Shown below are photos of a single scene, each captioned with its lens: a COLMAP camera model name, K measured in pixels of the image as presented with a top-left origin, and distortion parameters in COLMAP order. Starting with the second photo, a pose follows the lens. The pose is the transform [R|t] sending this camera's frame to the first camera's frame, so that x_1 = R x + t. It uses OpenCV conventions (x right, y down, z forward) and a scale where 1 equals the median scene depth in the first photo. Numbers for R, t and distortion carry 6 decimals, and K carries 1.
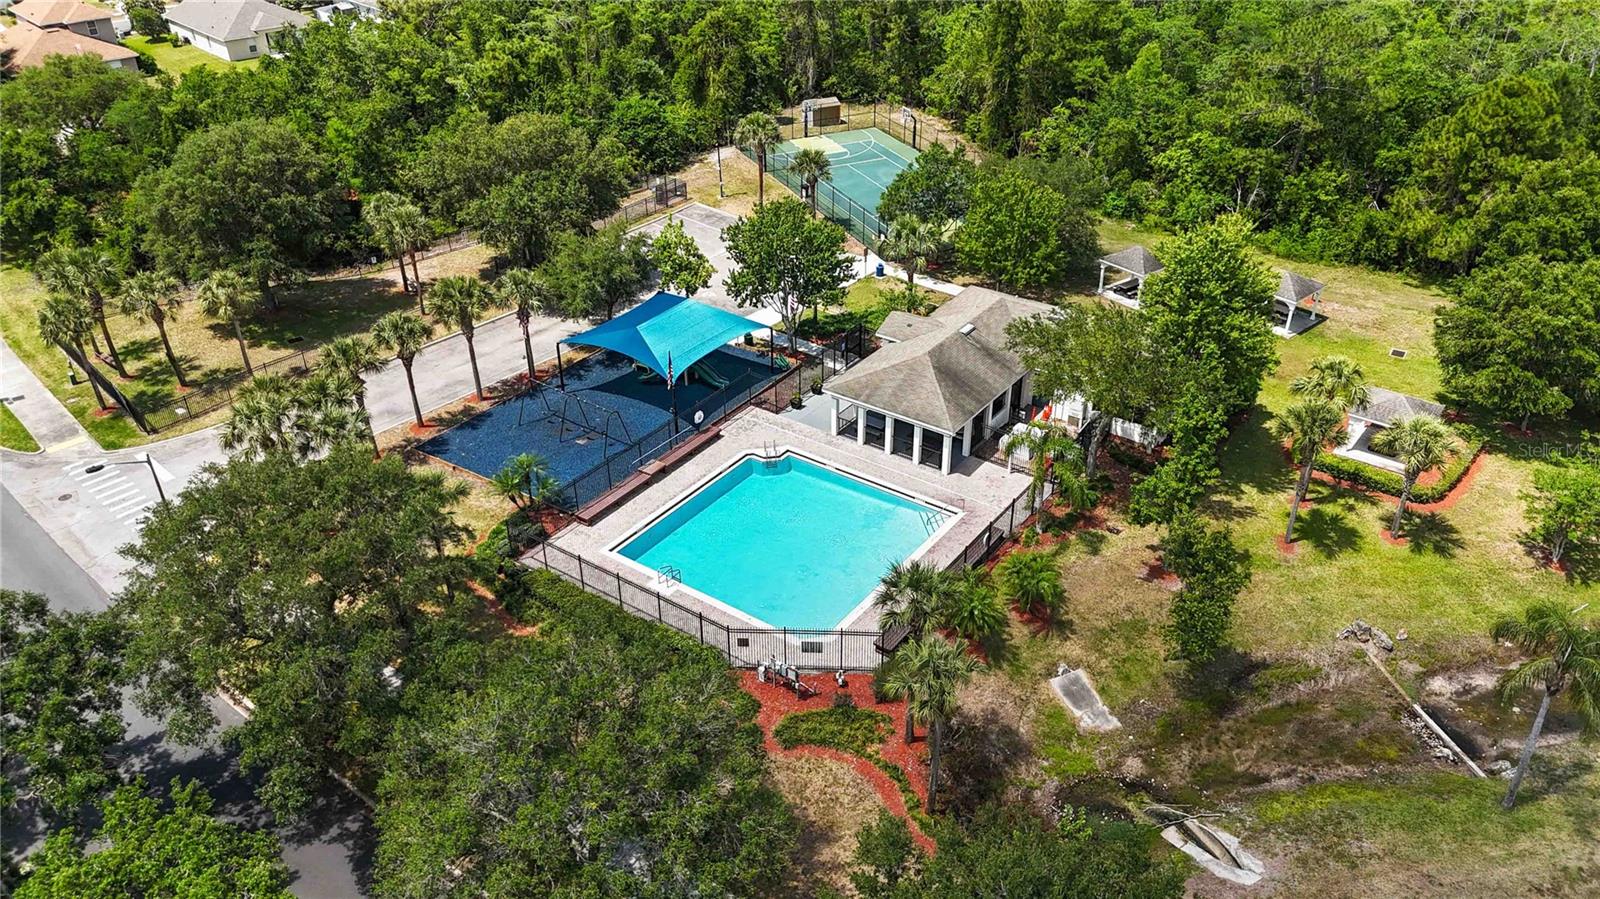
lens RADIAL K [[1154.9, 0, 800.0], [0, 1154.9, 449.5], [0, 0, 1]] dist [0.080007, -0.076269]
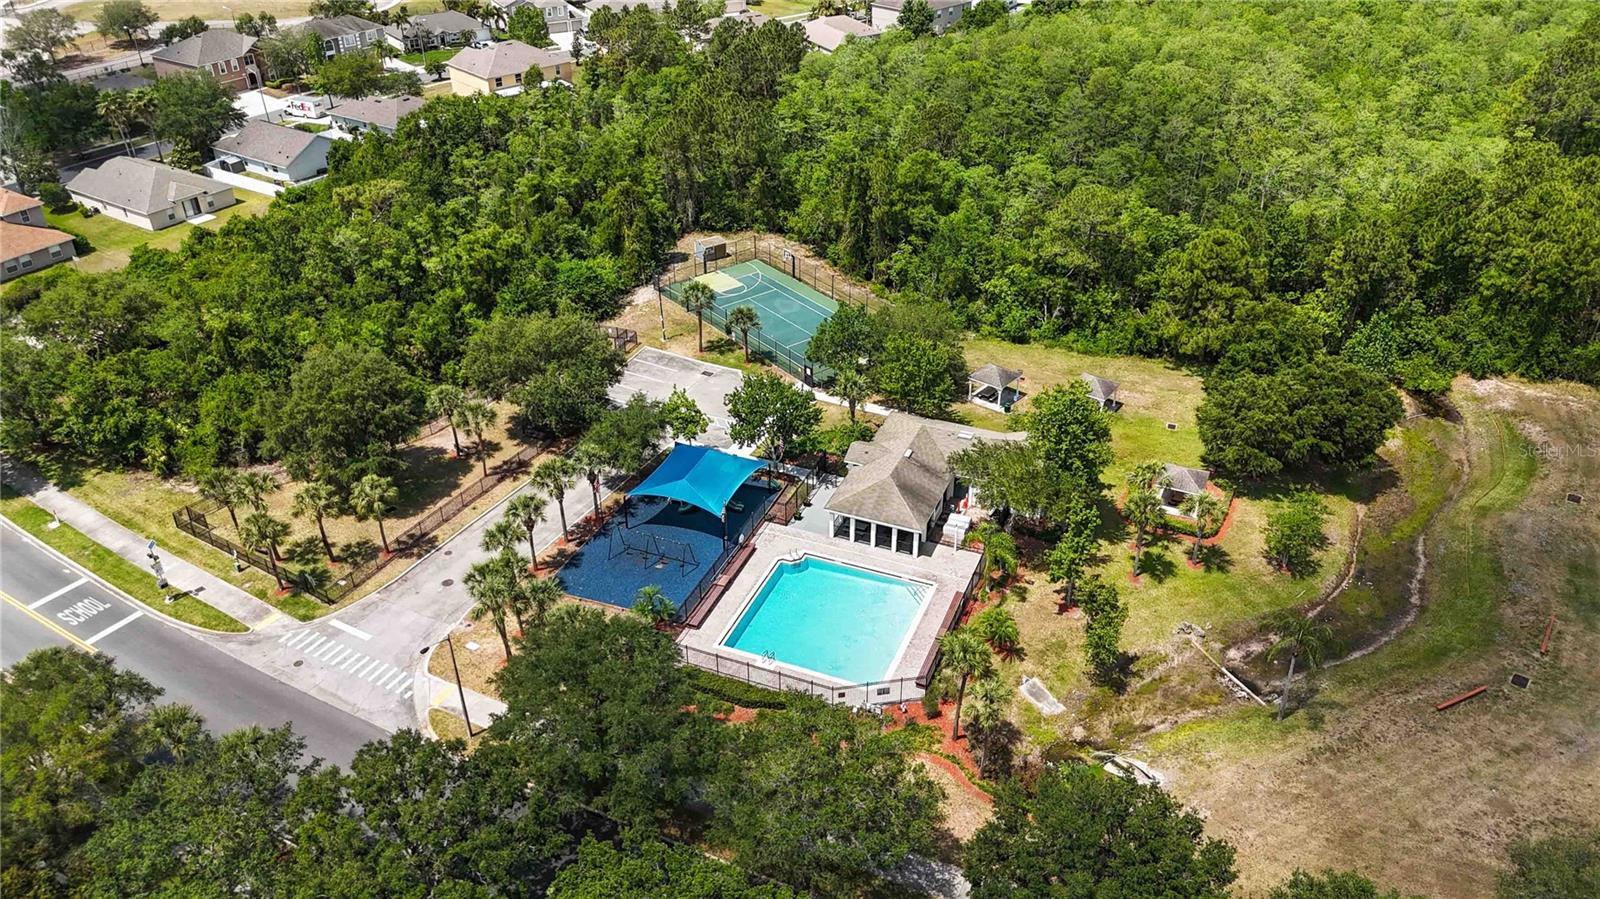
lens RADIAL K [[1296.7, 0, 728.6], [0, 1296.7, 413.6], [0, 0, 1]] dist [0.186537, -0.435509]
pose [[0.974225, -0.120153, 0.190915, -0.406592], [0.119100, 0.992736, 0.017023, -0.219239], [-0.191573, 0.006153, 0.981459, -0.611830]]
